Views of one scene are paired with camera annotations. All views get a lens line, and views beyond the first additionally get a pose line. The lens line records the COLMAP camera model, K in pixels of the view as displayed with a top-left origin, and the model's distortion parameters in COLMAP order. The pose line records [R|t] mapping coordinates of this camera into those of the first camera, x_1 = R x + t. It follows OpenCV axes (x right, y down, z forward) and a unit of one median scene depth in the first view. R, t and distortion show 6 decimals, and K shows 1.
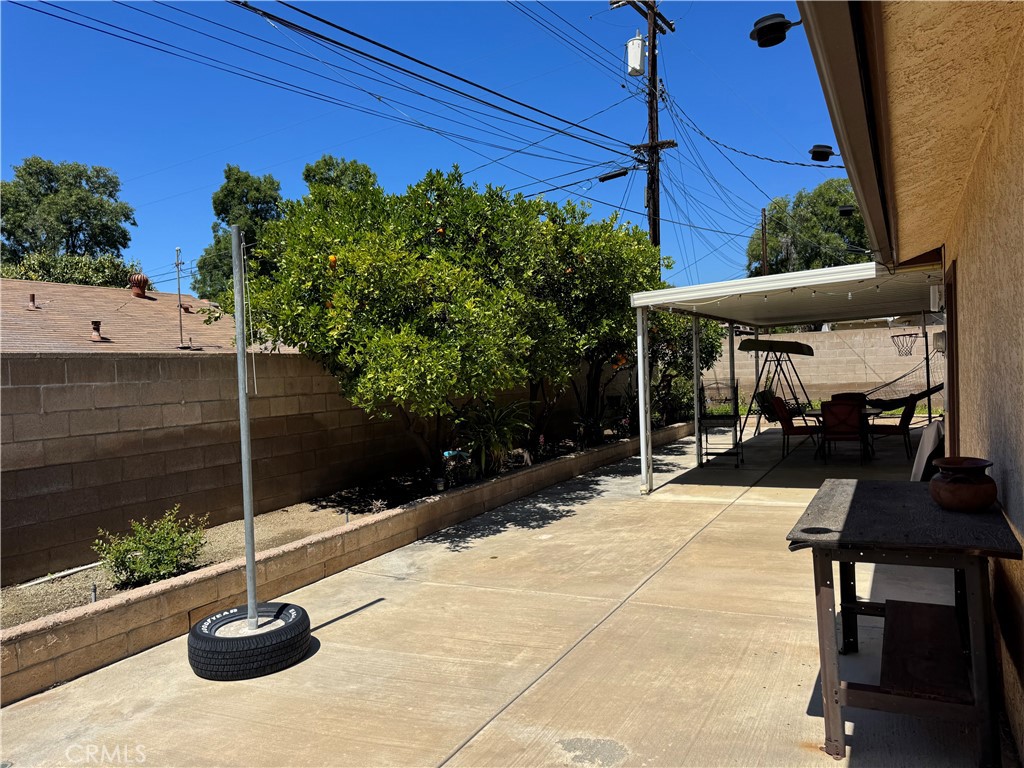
lens RADIAL K [[710.0, 0, 513.0], [0, 710.0, 386.9], [0, 0, 1]] dist [0.080620, -0.105262]
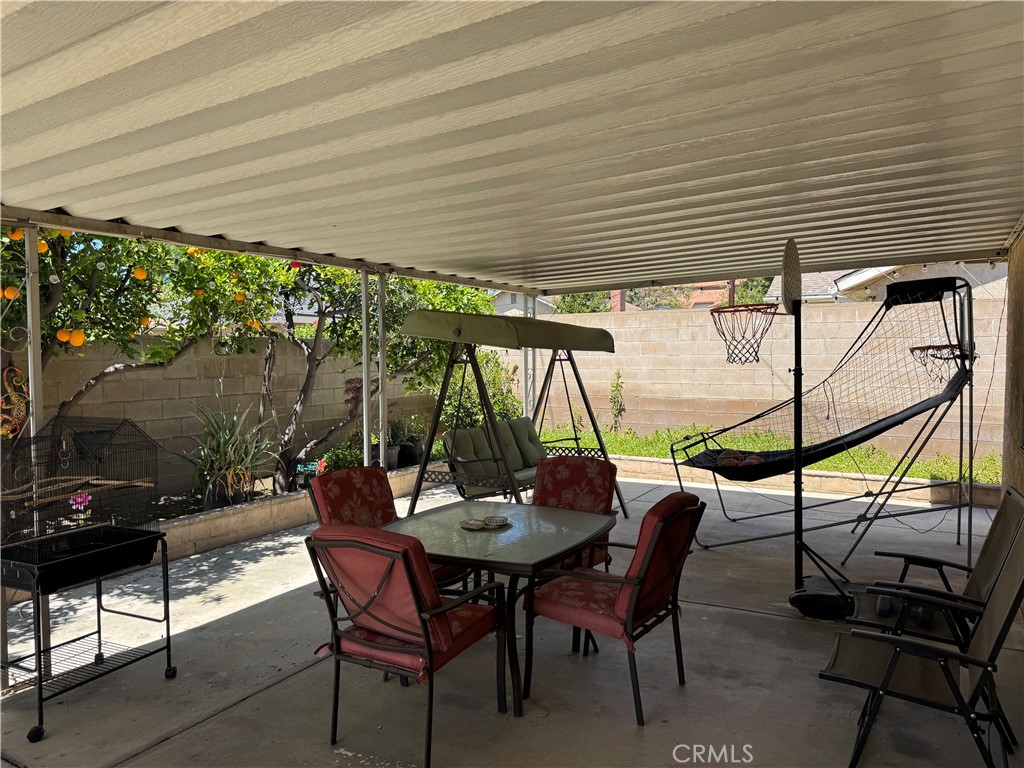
lens RADIAL K [[710.0, 0, 513.0], [0, 710.0, 386.9], [0, 0, 1]] dist [0.080620, -0.105262]
pose [[0.999333, 0.028223, -0.023190, 0.709543], [-0.027659, 0.999323, 0.024257, -0.058407], [0.023859, -0.023600, 0.999437, 1.016081]]
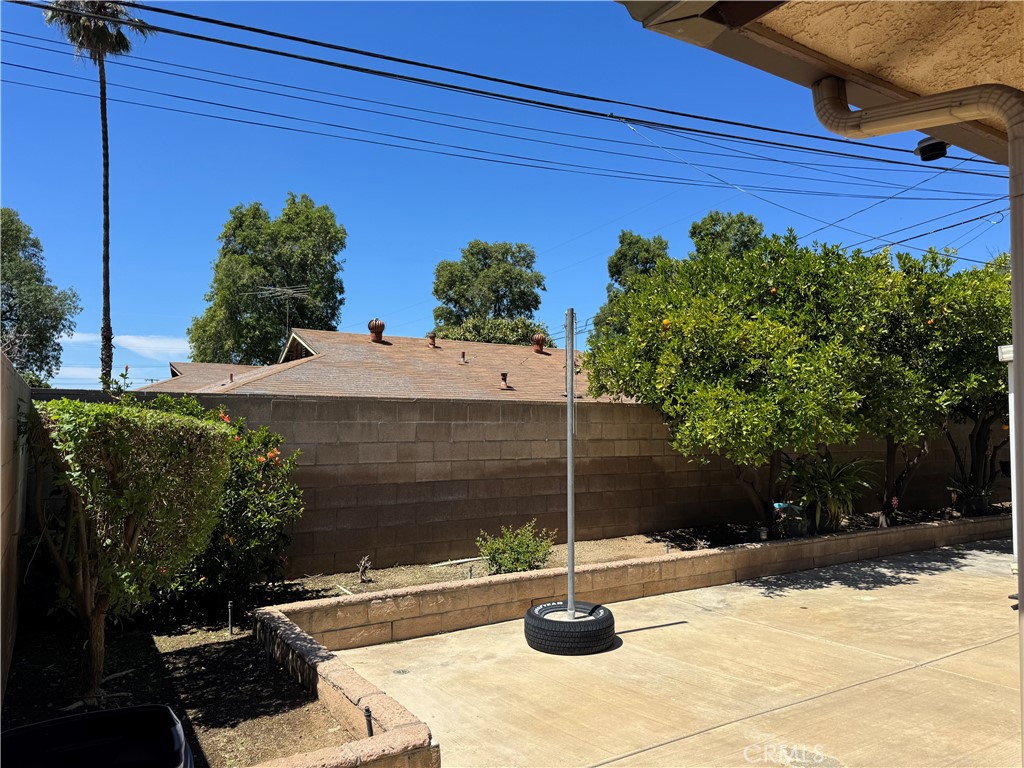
lens RADIAL K [[710.0, 0, 513.0], [0, 710.0, 386.9], [0, 0, 1]] dist [0.080620, -0.105262]
pose [[0.864905, 0.014139, -0.501737, 0.104328], [-0.049126, 0.997188, -0.056585, 0.002204], [0.499526, 0.073589, 0.863167, -0.101631]]
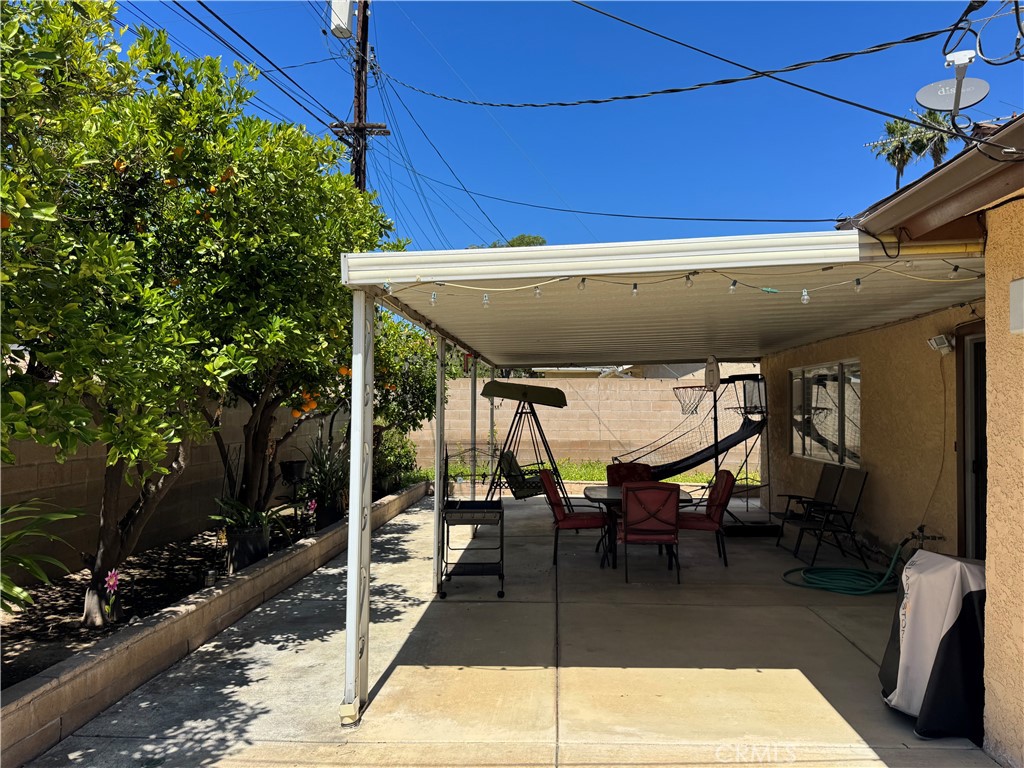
lens RADIAL K [[710.0, 0, 513.0], [0, 710.0, 386.9], [0, 0, 1]] dist [0.080620, -0.105262]
pose [[0.906452, 0.053115, 0.418956, 0.094194], [-0.028823, 0.997527, -0.064106, -0.030056], [-0.421324, 0.046033, 0.905741, 0.647714]]
